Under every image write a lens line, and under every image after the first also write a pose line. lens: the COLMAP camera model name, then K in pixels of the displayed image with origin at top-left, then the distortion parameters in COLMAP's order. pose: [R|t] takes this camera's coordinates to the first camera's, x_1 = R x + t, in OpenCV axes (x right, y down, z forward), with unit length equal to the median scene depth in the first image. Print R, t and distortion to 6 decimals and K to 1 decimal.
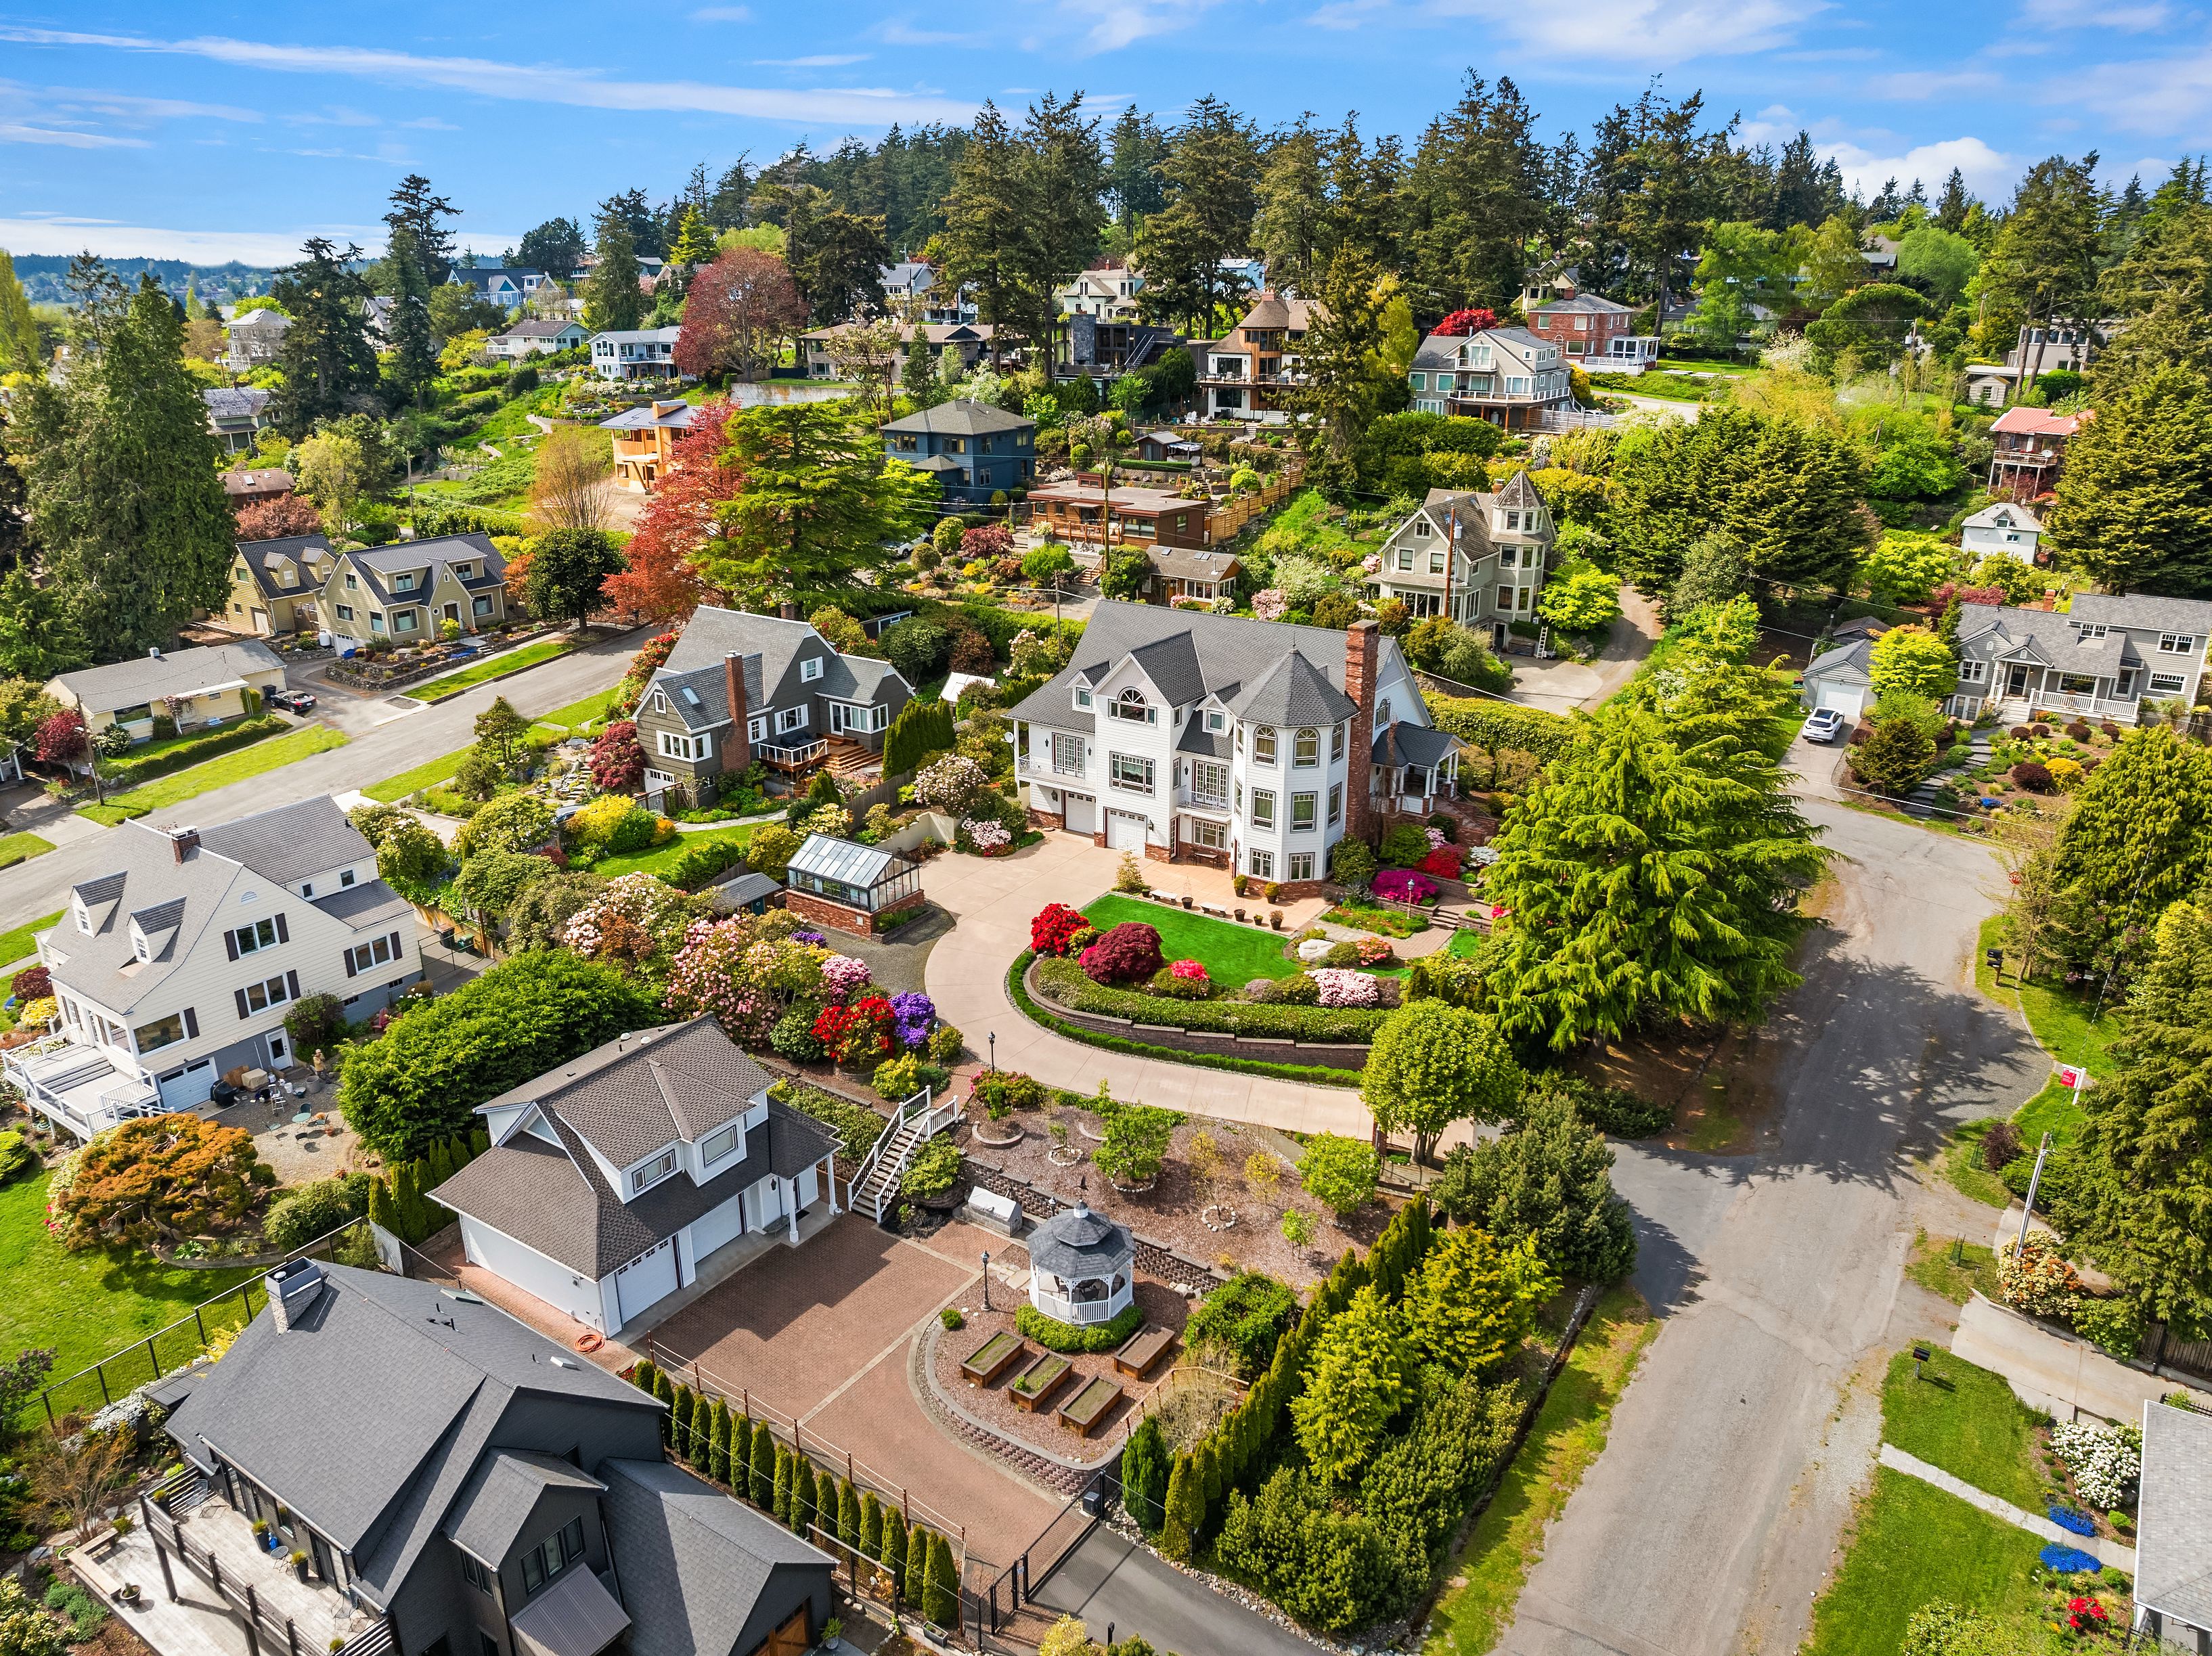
lens RADIAL K [[1547.8, 0, 1114.6], [0, 1547.8, 829.1], [0, 0, 1]] dist [-0.011155, -0.045119]
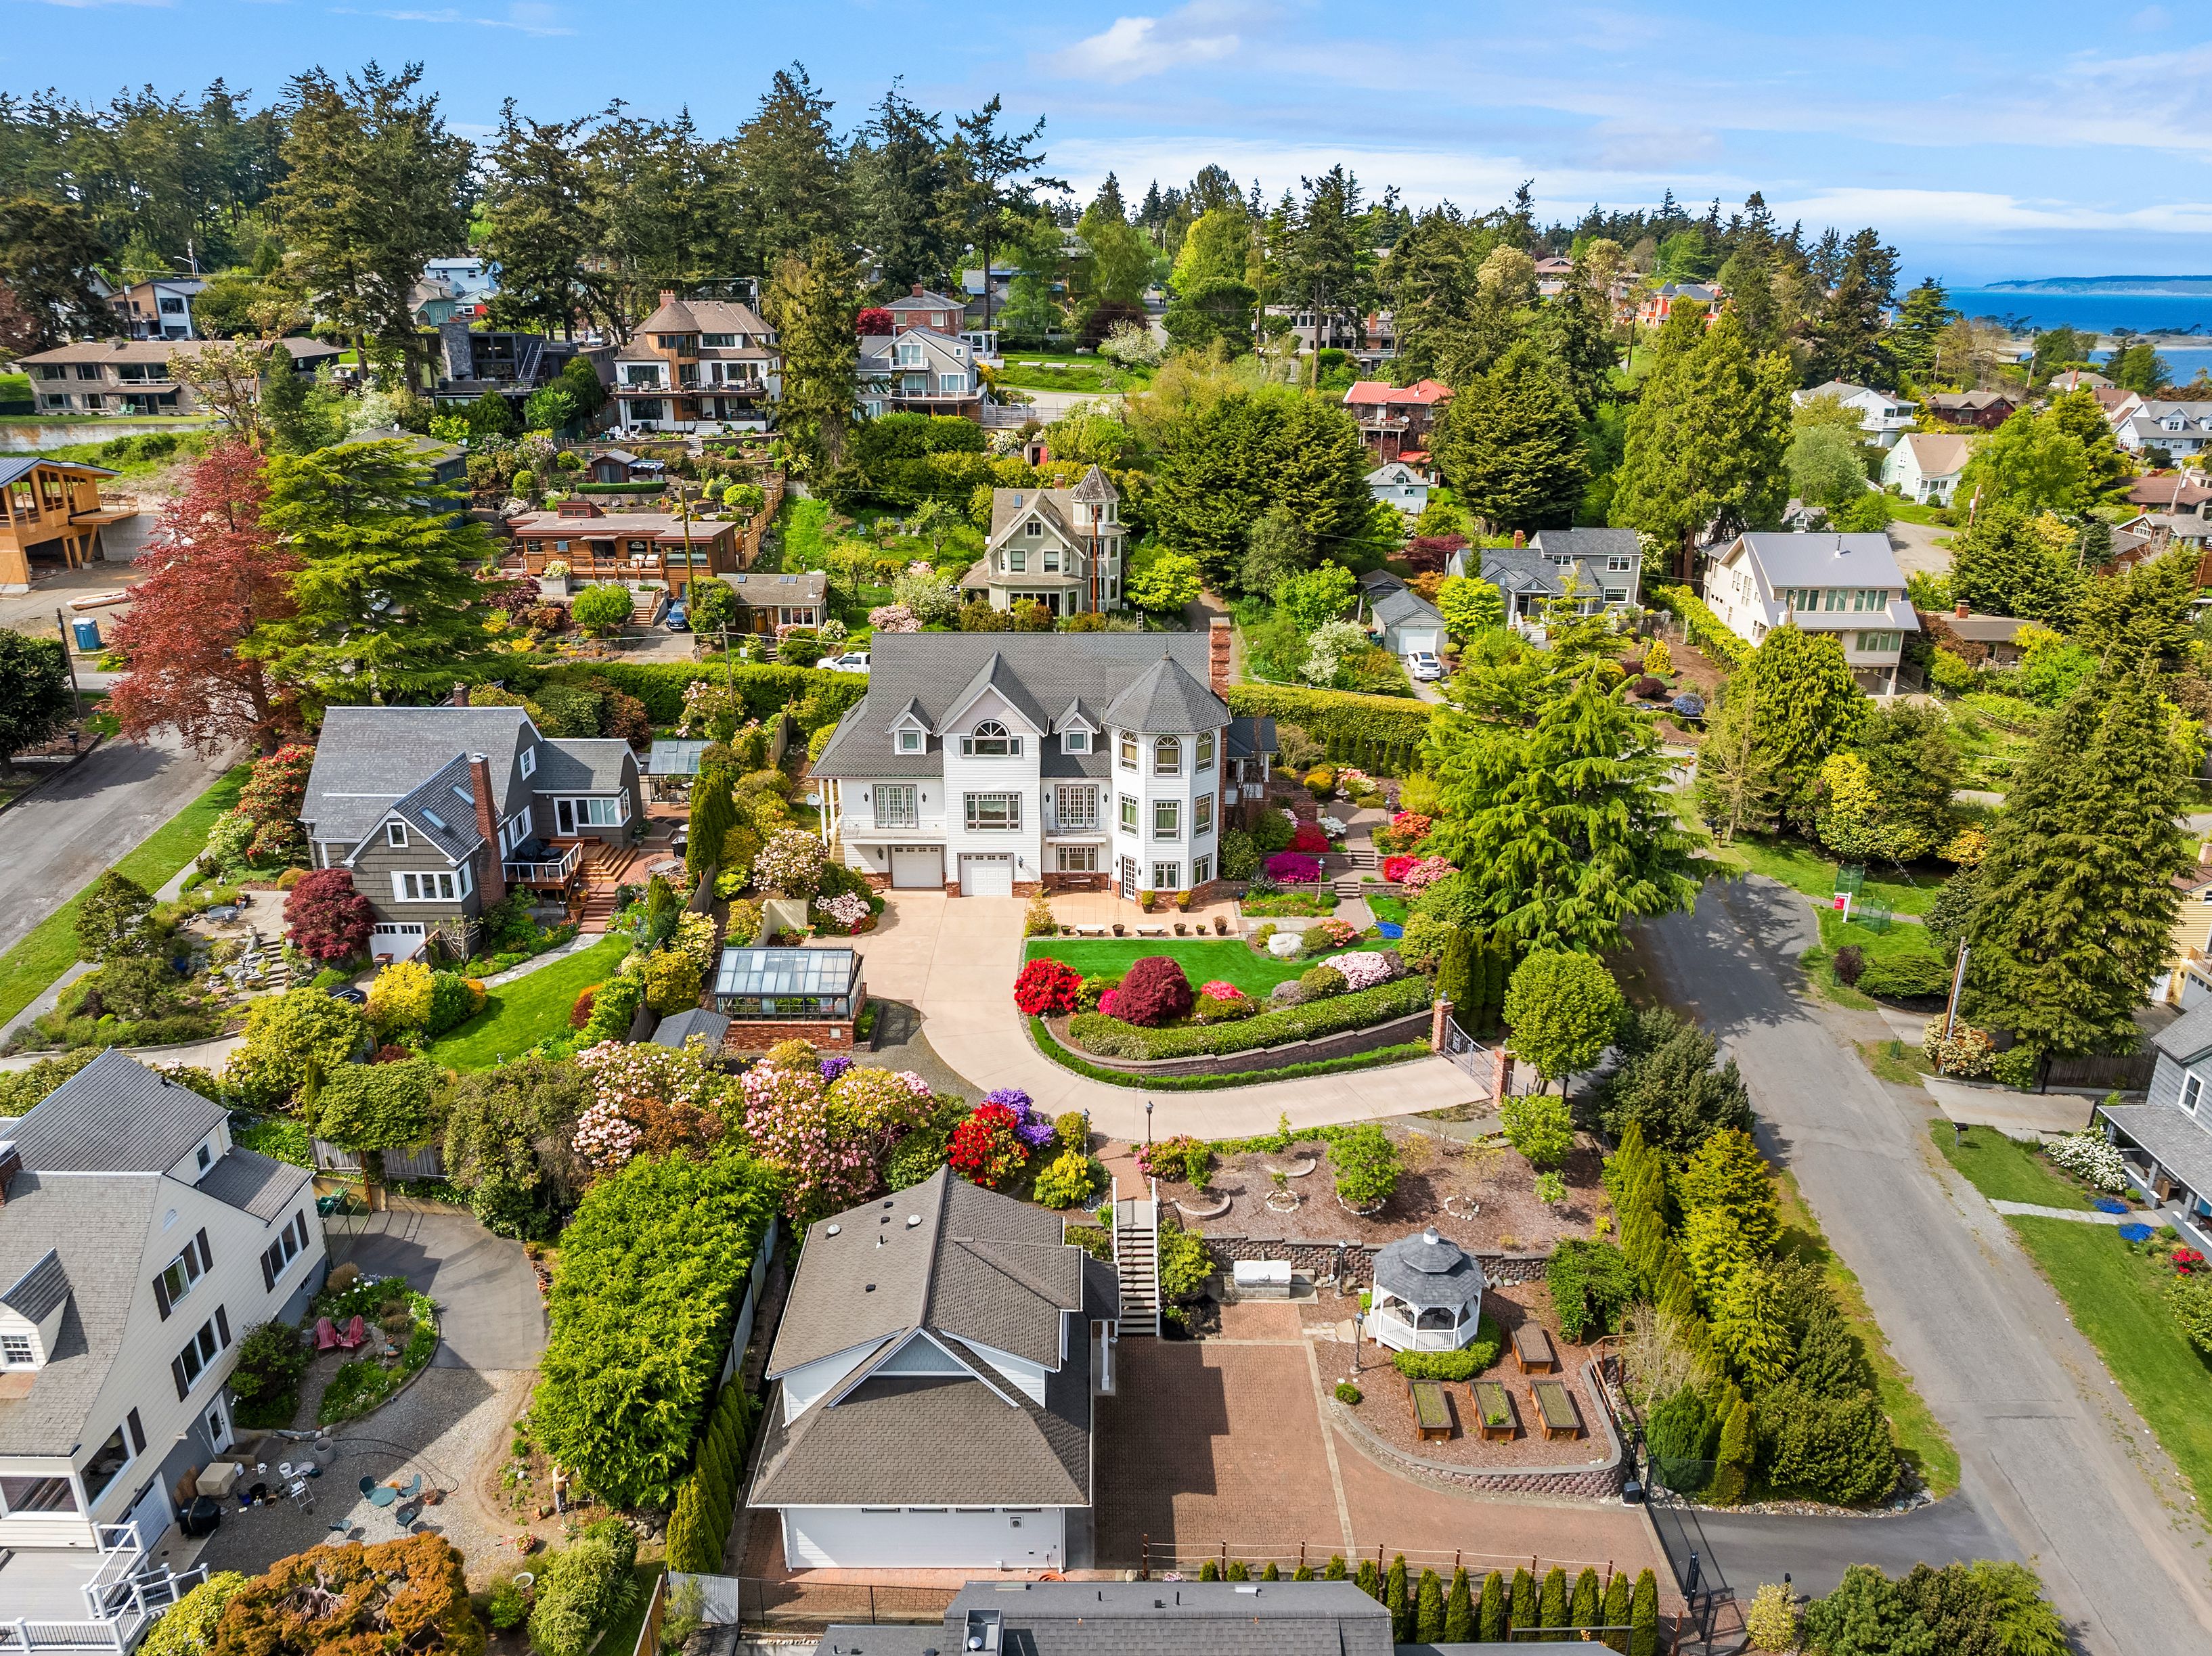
lens RADIAL K [[1567.8, 0, 1110.7], [0, 1567.8, 832.9], [0, 0, 1]] dist [-0.028817, -0.004039]
pose [[0.827704, -0.187778, 0.528816, -0.452123], [0.187442, 0.980742, 0.054869, -0.064806], [-0.528935, 0.053707, 0.846961, 0.174716]]
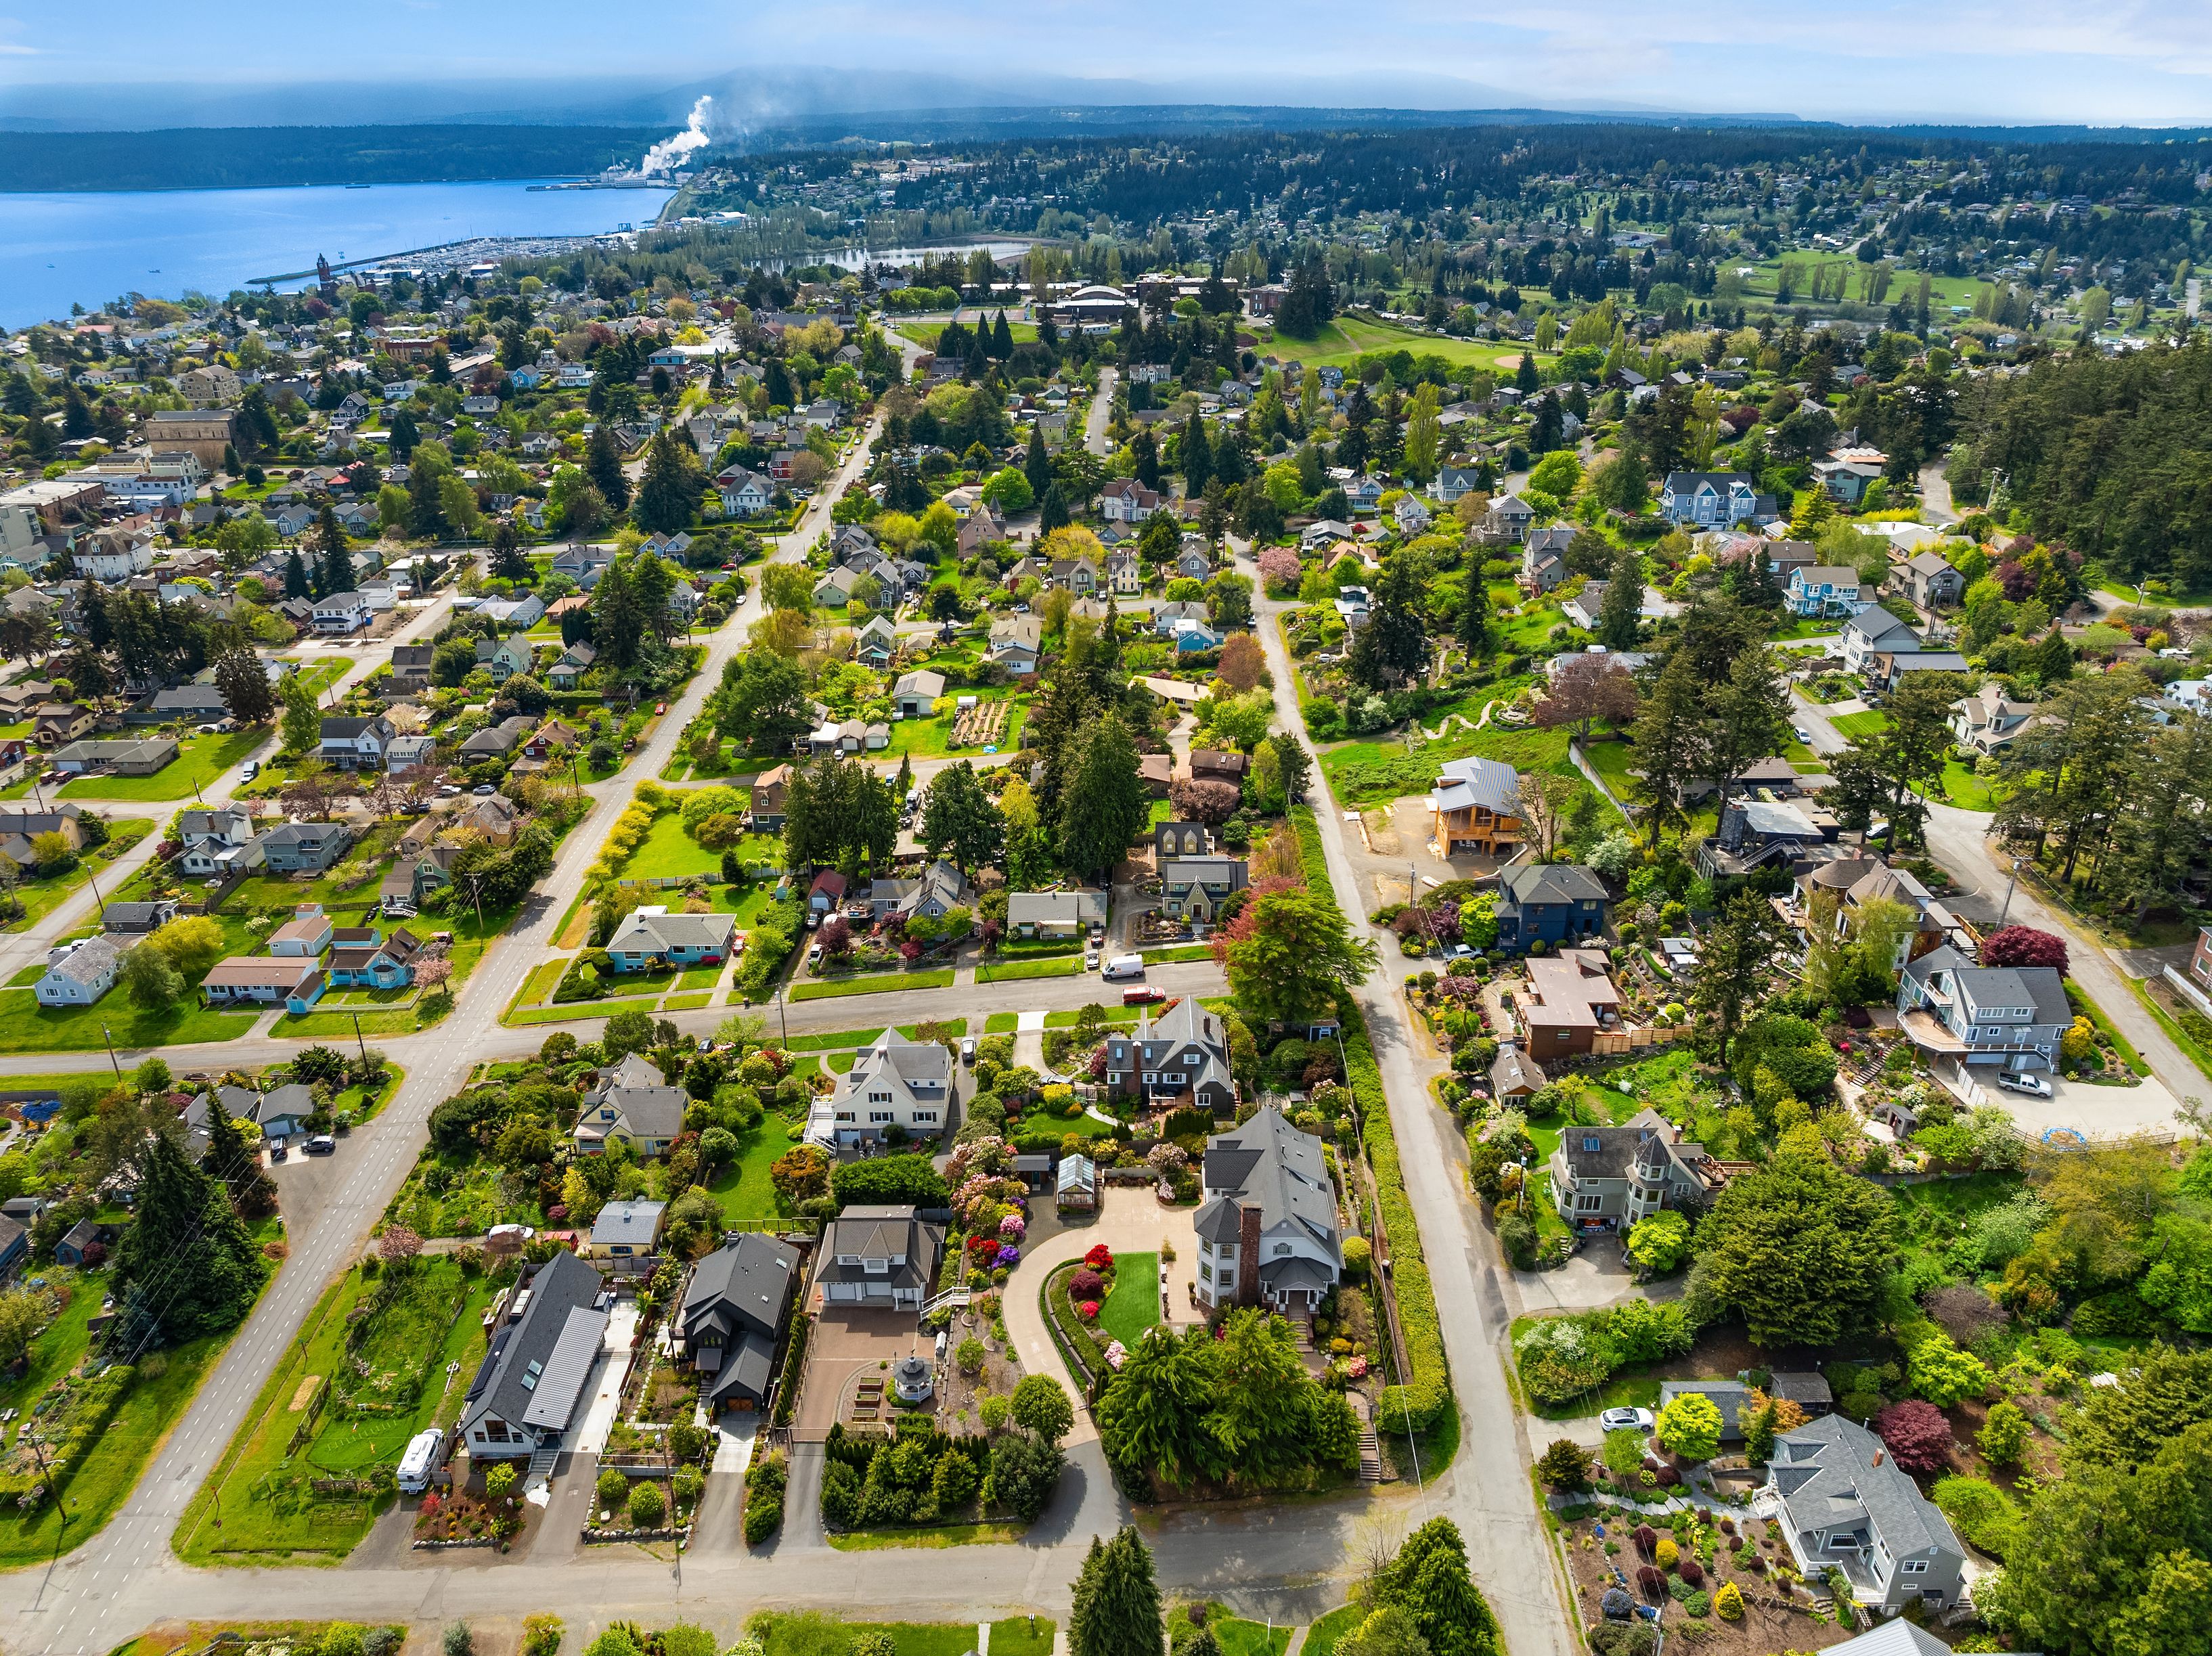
lens RADIAL K [[1567.8, 0, 1110.7], [0, 1567.8, 832.9], [0, 0, 1]] dist [-0.028817, -0.004039]
pose [[0.548975, 0.350625, -0.758741, 1.324212], [-0.276814, 0.932800, 0.230776, -0.925578], [0.788670, 0.083340, 0.609143, -0.331950]]
